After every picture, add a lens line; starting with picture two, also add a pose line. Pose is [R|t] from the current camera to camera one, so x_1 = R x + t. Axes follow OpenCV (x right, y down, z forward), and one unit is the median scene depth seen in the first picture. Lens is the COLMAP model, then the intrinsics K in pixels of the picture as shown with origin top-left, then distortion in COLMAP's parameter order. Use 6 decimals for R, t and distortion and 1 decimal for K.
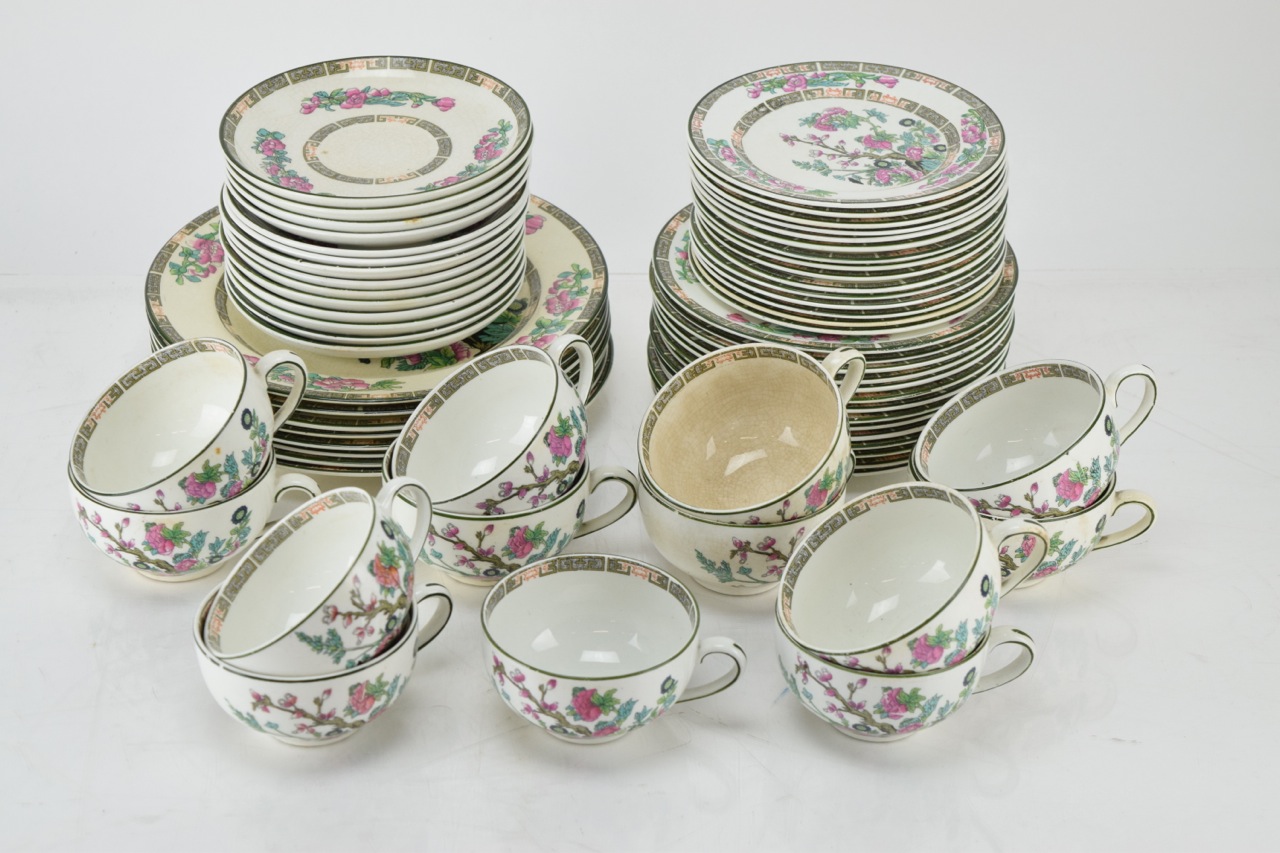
lens RADIAL K [[2842.5, 0, 638.1], [0, 2842.5, 416.9], [0, 0, 1]] dist [0.069420, 0.000000]
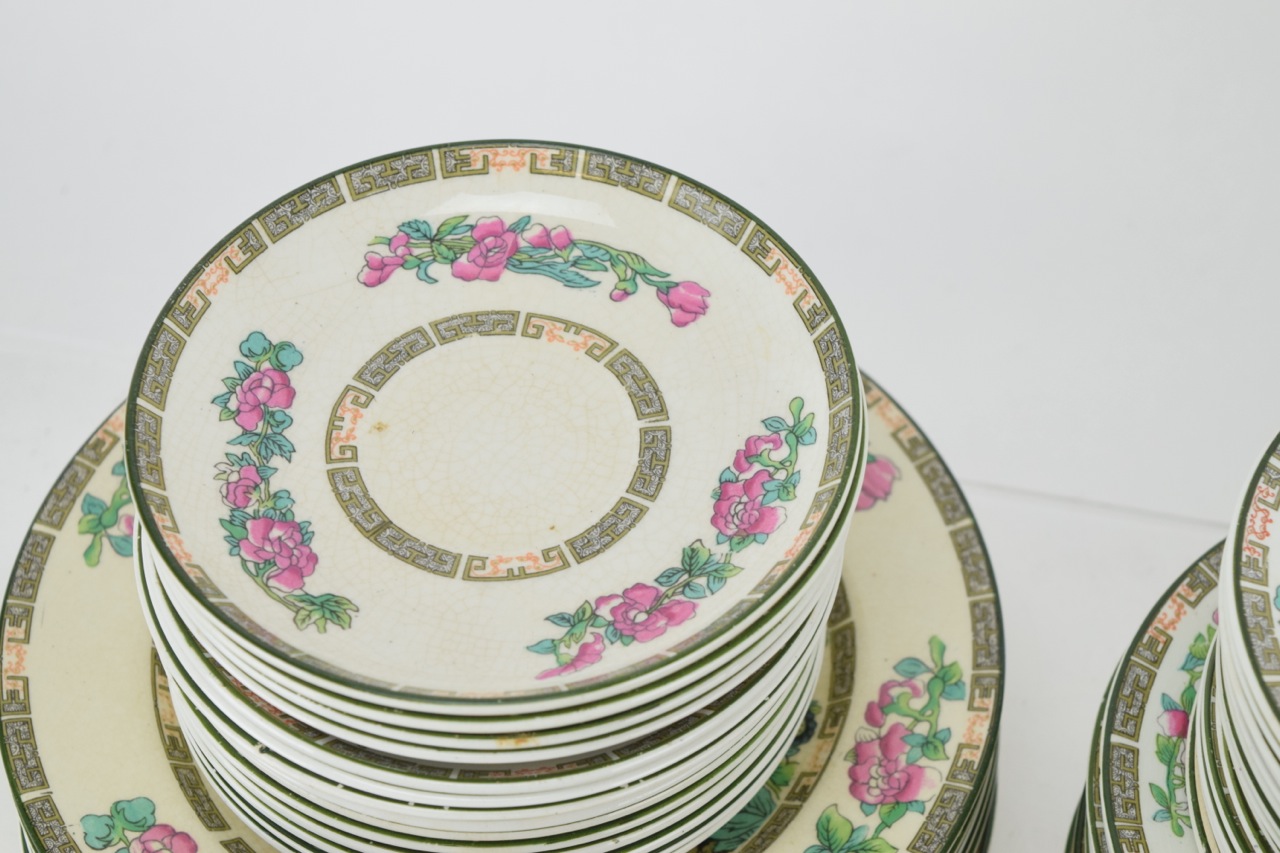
lens RADIAL K [[2842.5, 0, 647.5], [0, 2842.5, 423.9], [0, 0, 1]] dist [0.069420, 0.000000]
pose [[0.975850, 0.167853, -0.139795, -0.010387], [-0.117452, 0.942762, 0.312097, -0.239666], [0.184180, -0.288141, 0.939709, 0.619038]]
